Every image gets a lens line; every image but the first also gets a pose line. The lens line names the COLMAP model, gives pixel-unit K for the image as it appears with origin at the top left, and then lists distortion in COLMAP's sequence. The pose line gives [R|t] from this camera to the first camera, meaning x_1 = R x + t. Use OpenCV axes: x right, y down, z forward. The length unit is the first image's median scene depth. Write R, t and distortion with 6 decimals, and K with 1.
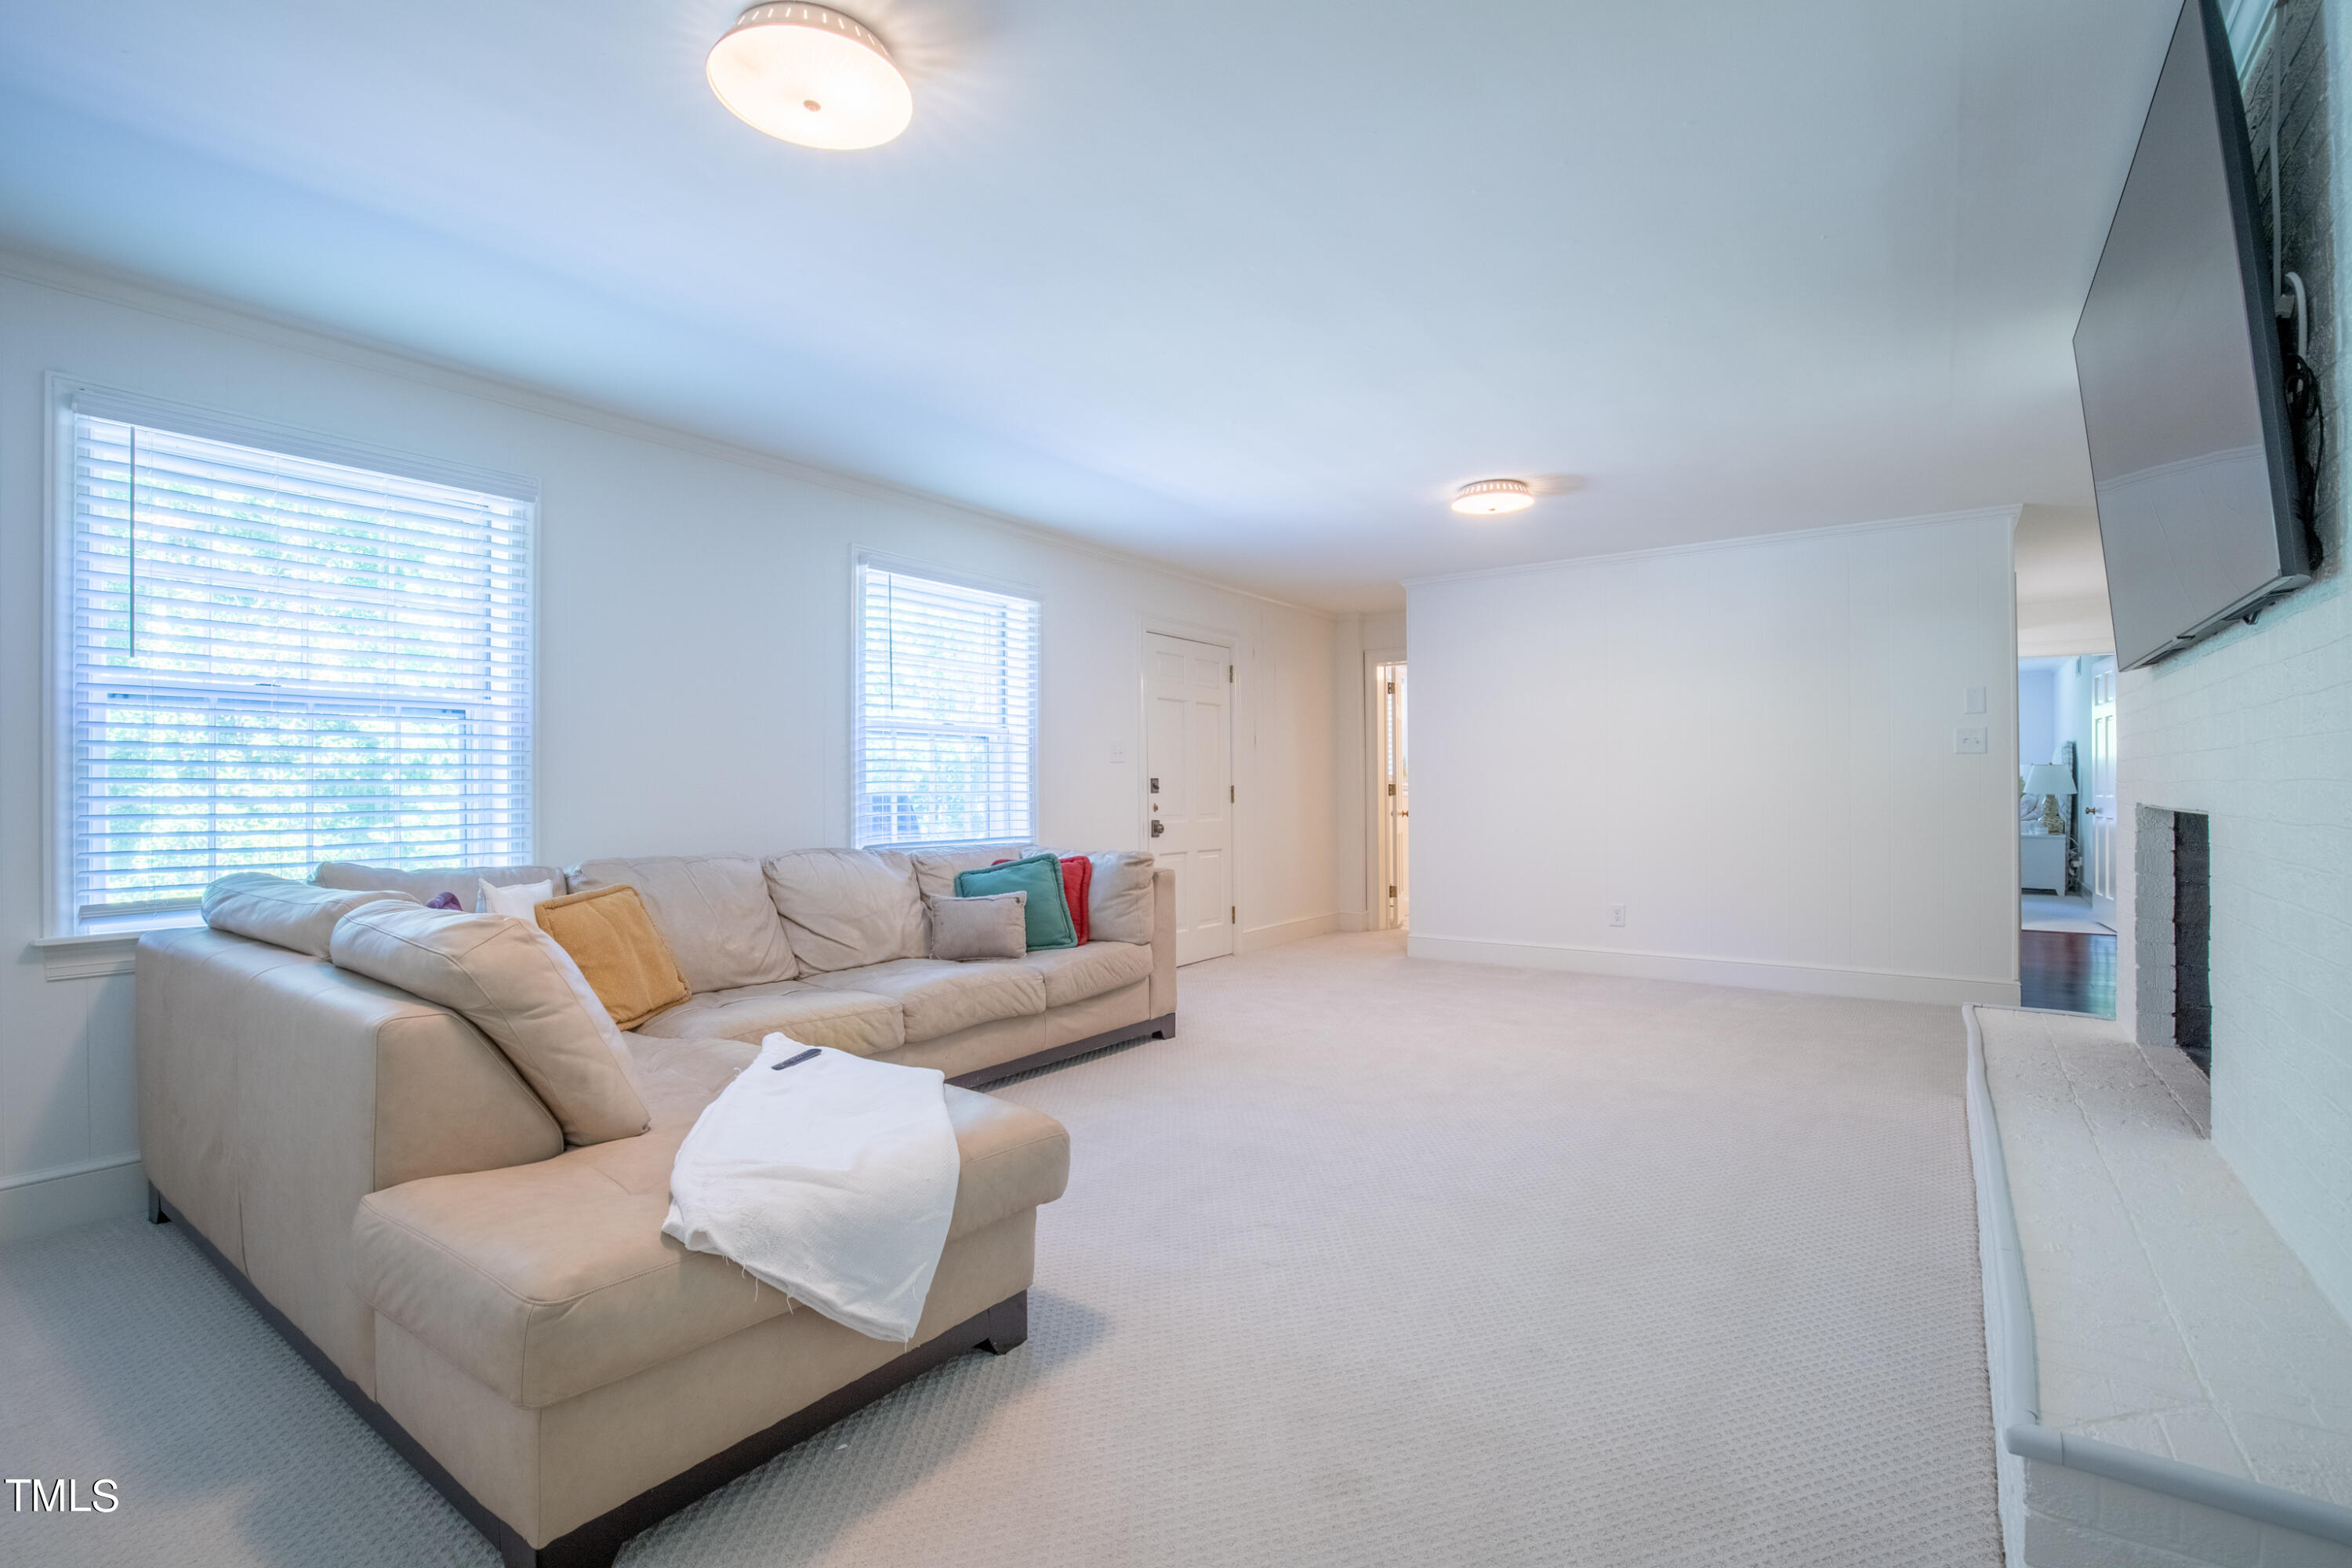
lens RADIAL K [[1065.1, 0, 1176.8], [0, 1065.1, 793.8], [0, 0, 1]] dist [-0.024280, -0.000160]
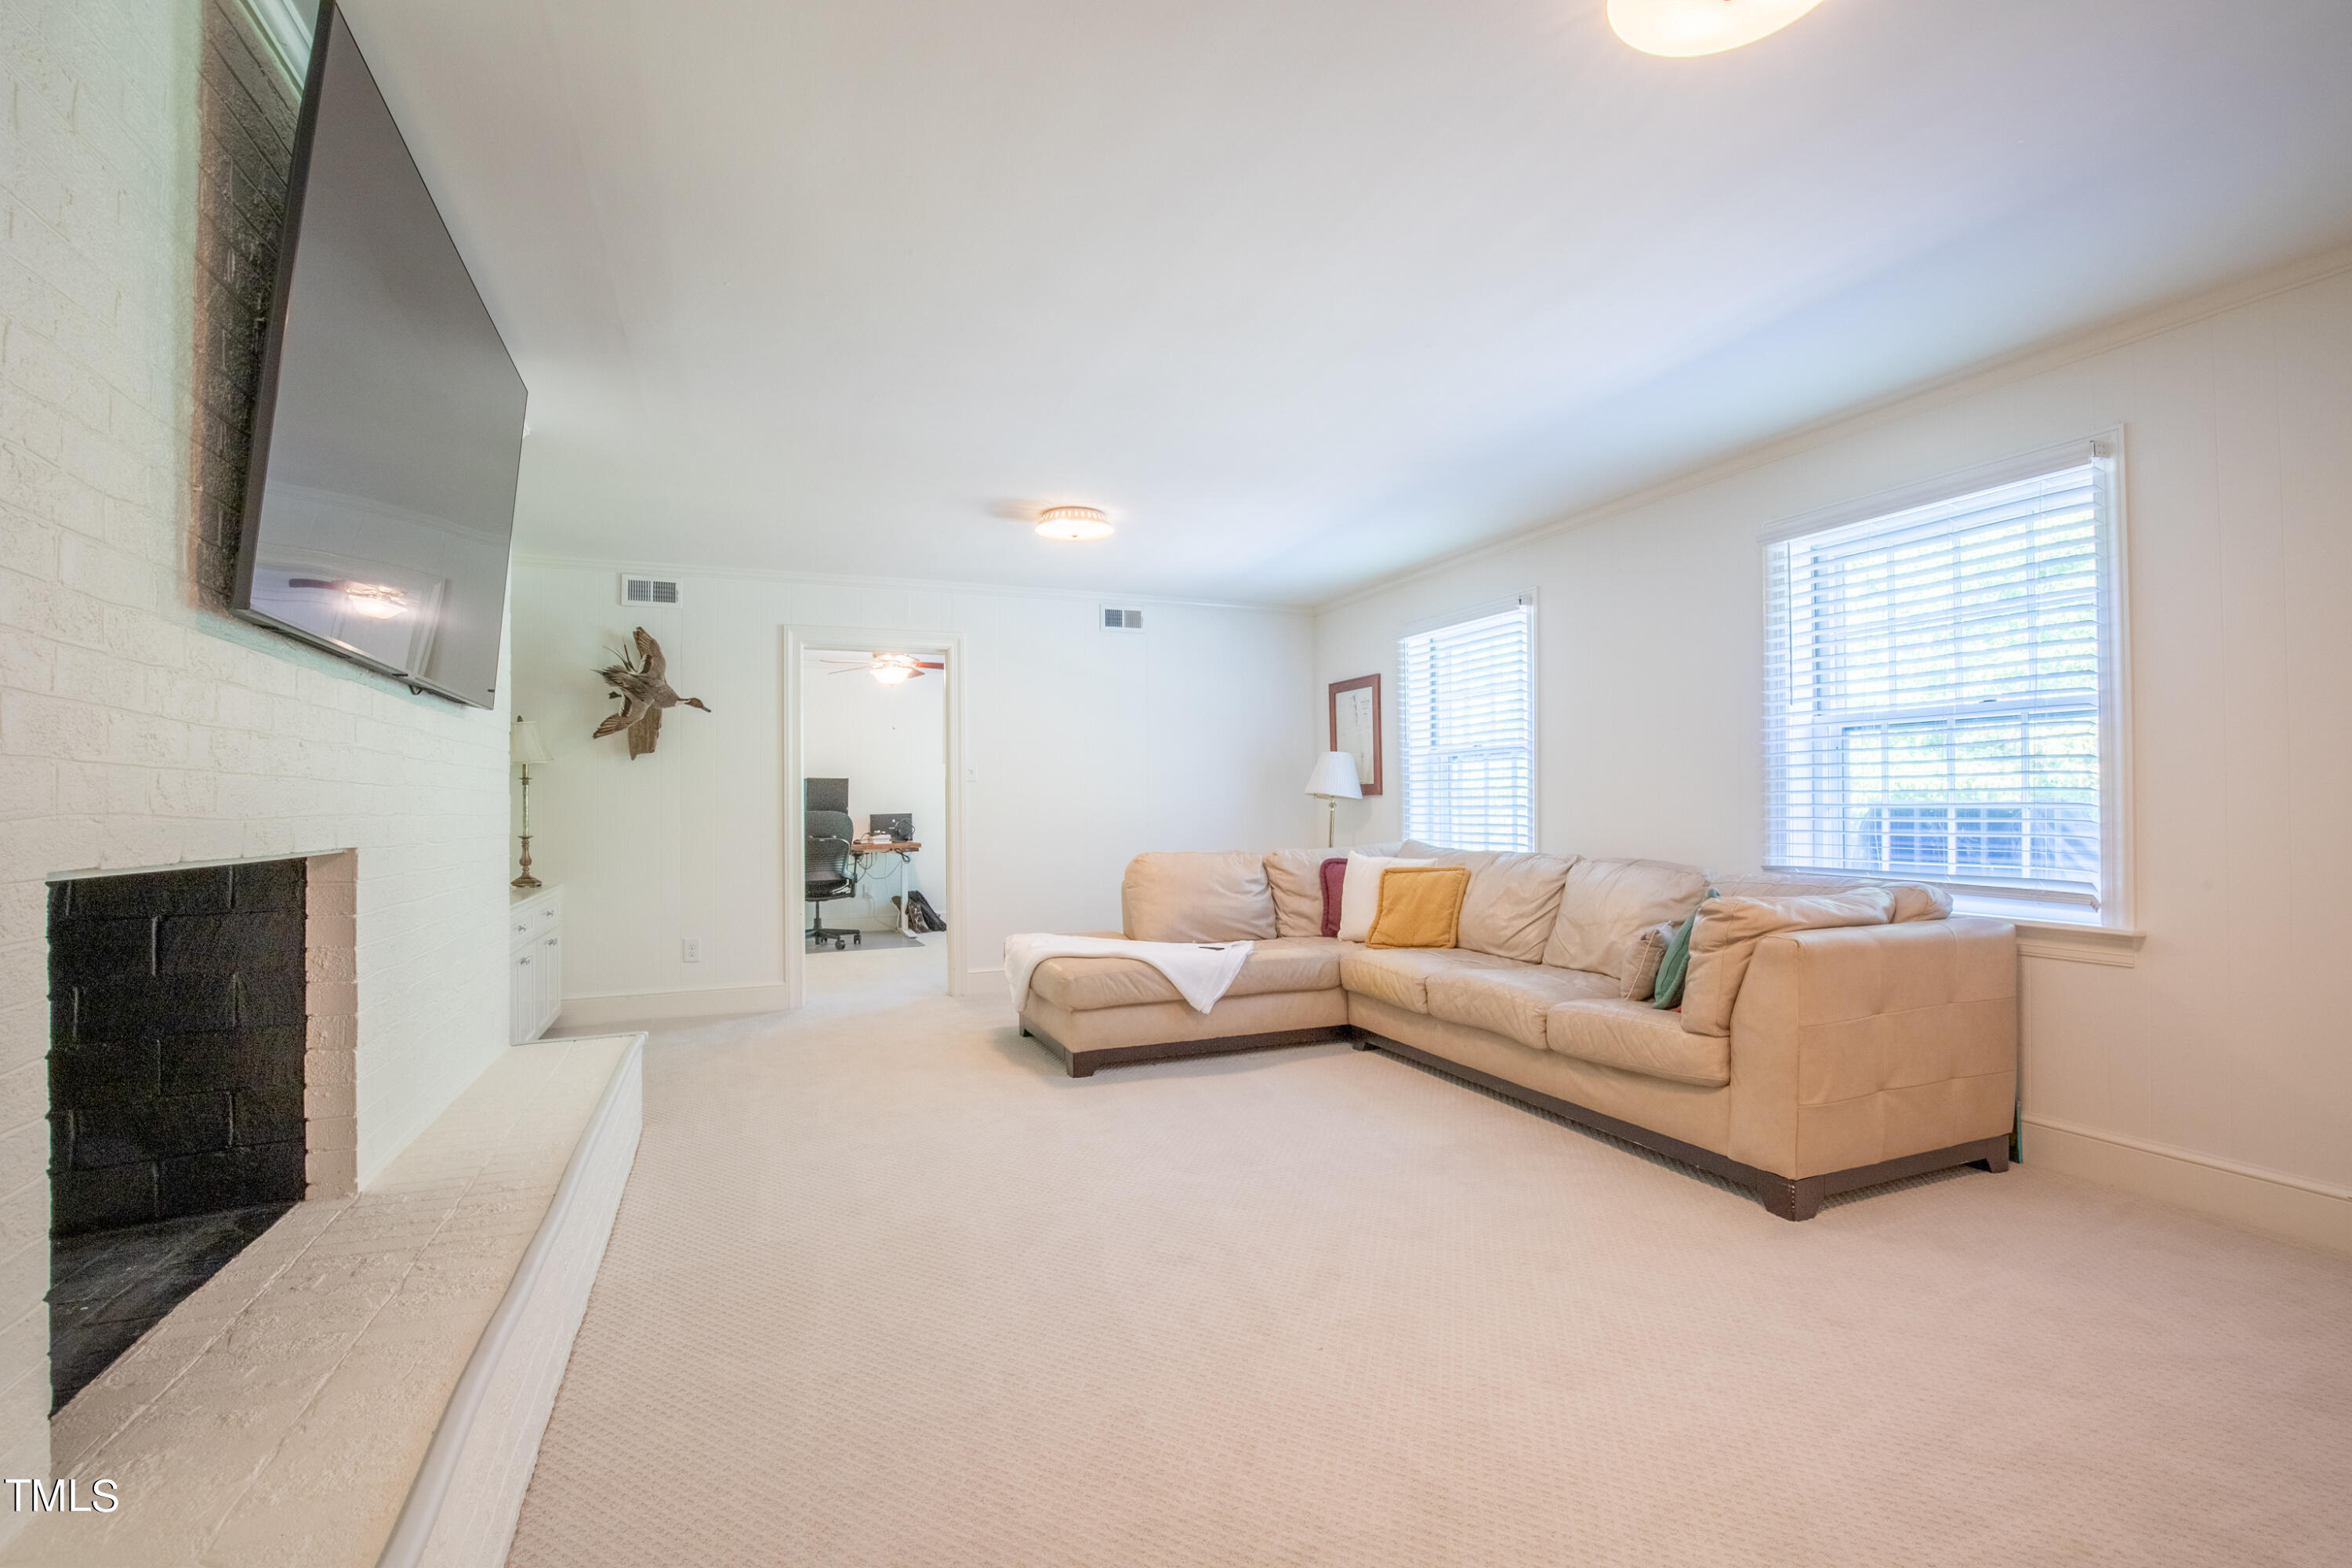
lens RADIAL K [[1065.1, 0, 1176.8], [0, 1065.1, 793.8], [0, 0, 1]] dist [-0.024280, -0.000160]
pose [[-0.523409, 0.000946, -0.852081, 0.847259], [0.008442, 0.999956, -0.004075, -0.013231], [0.852040, -0.009326, -0.523394, 1.266360]]
